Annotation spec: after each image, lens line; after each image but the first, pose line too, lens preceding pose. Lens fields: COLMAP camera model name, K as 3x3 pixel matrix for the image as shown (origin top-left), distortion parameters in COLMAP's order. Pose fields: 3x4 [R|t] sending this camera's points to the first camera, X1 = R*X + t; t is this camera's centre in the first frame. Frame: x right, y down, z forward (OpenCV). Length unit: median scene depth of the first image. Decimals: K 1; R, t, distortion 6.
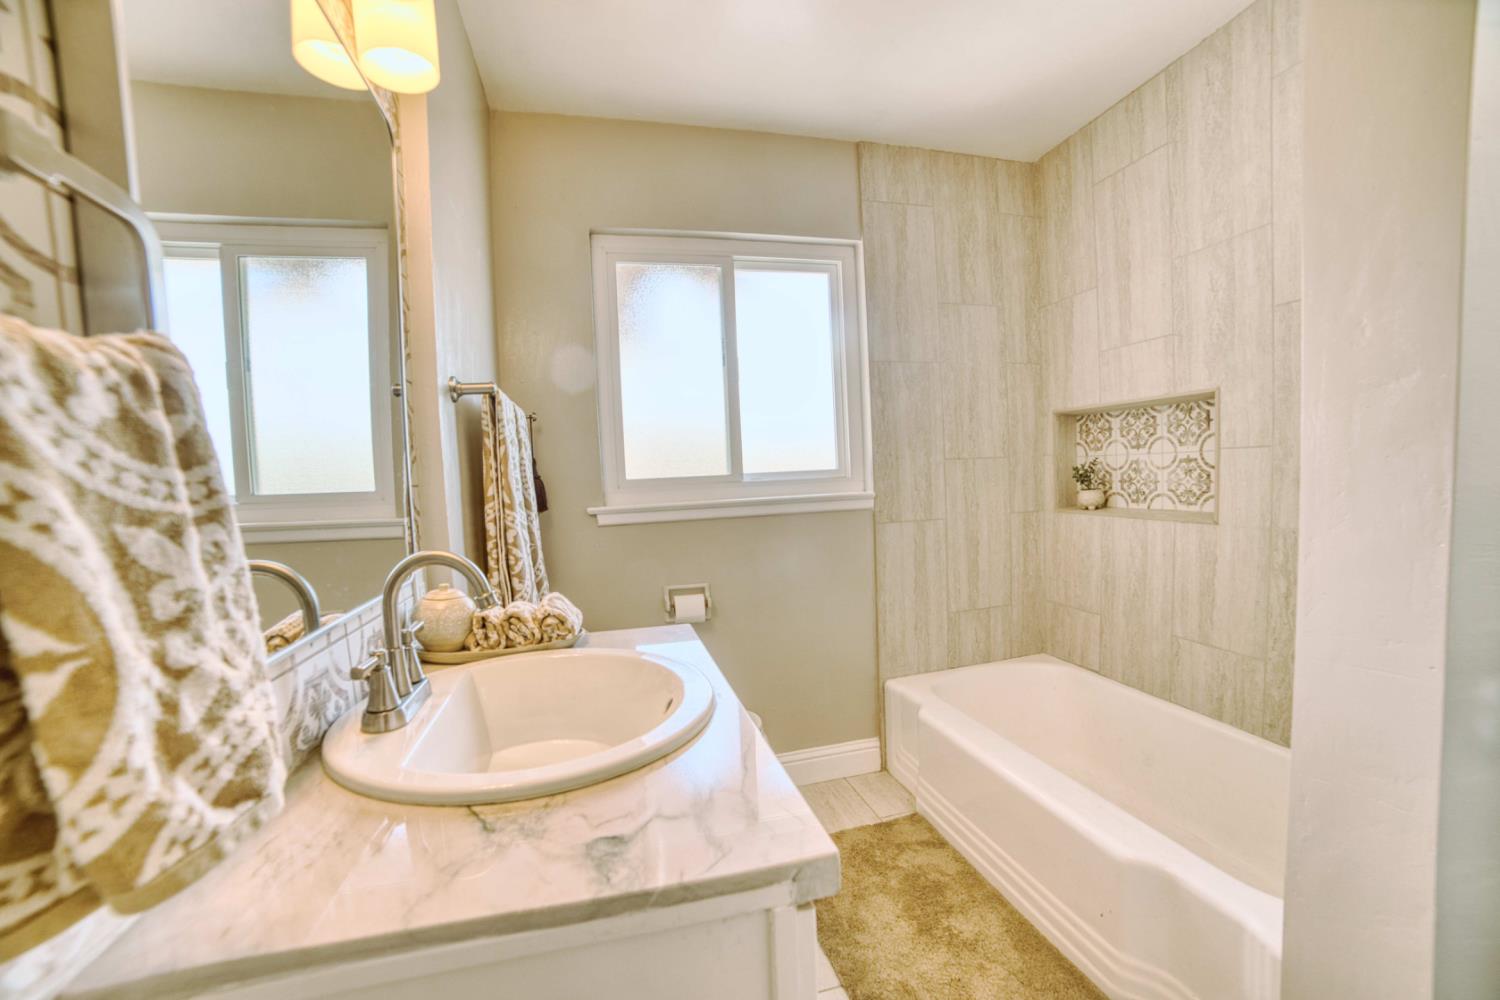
lens RADIAL K [[626.3, 0, 757.5], [0, 626.3, 511.5], [0, 0, 1]] dist [-0.073308, 0.029530]
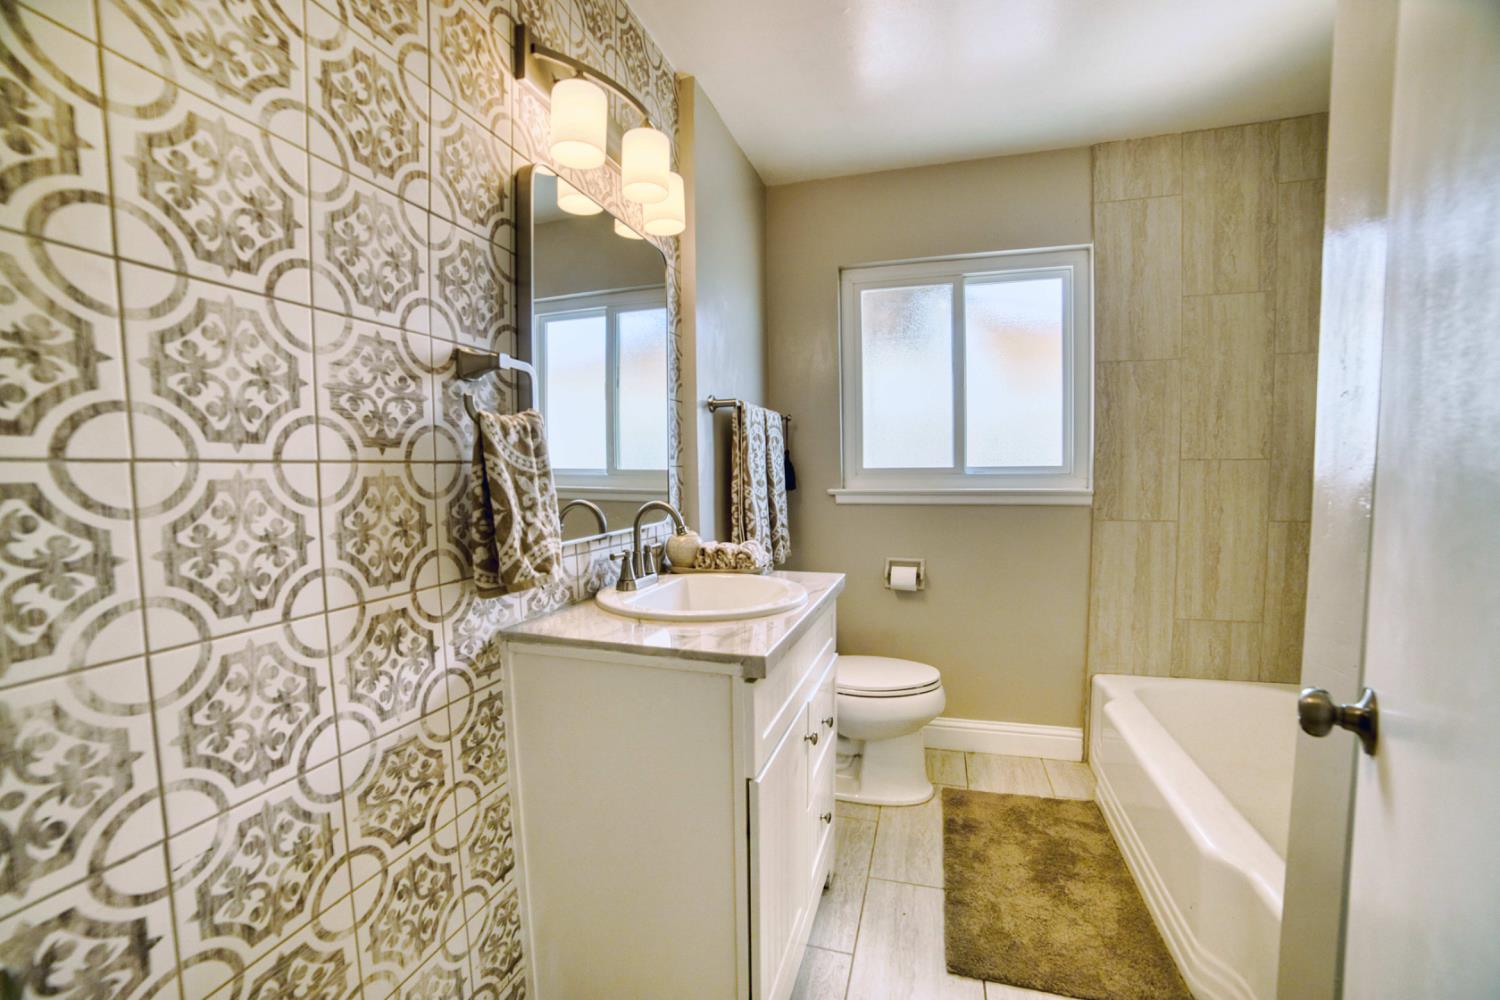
lens RADIAL K [[575.7, 0, 750.0], [0, 575.7, 500.0], [0, 0, 1]] dist [-0.000420, 0.021243]
pose [[0.877812, 0.064784, -0.474604, 0.201735], [-0.062102, 0.997842, 0.021346, 0.001663], [0.474963, 0.010736, 0.879940, -0.150217]]
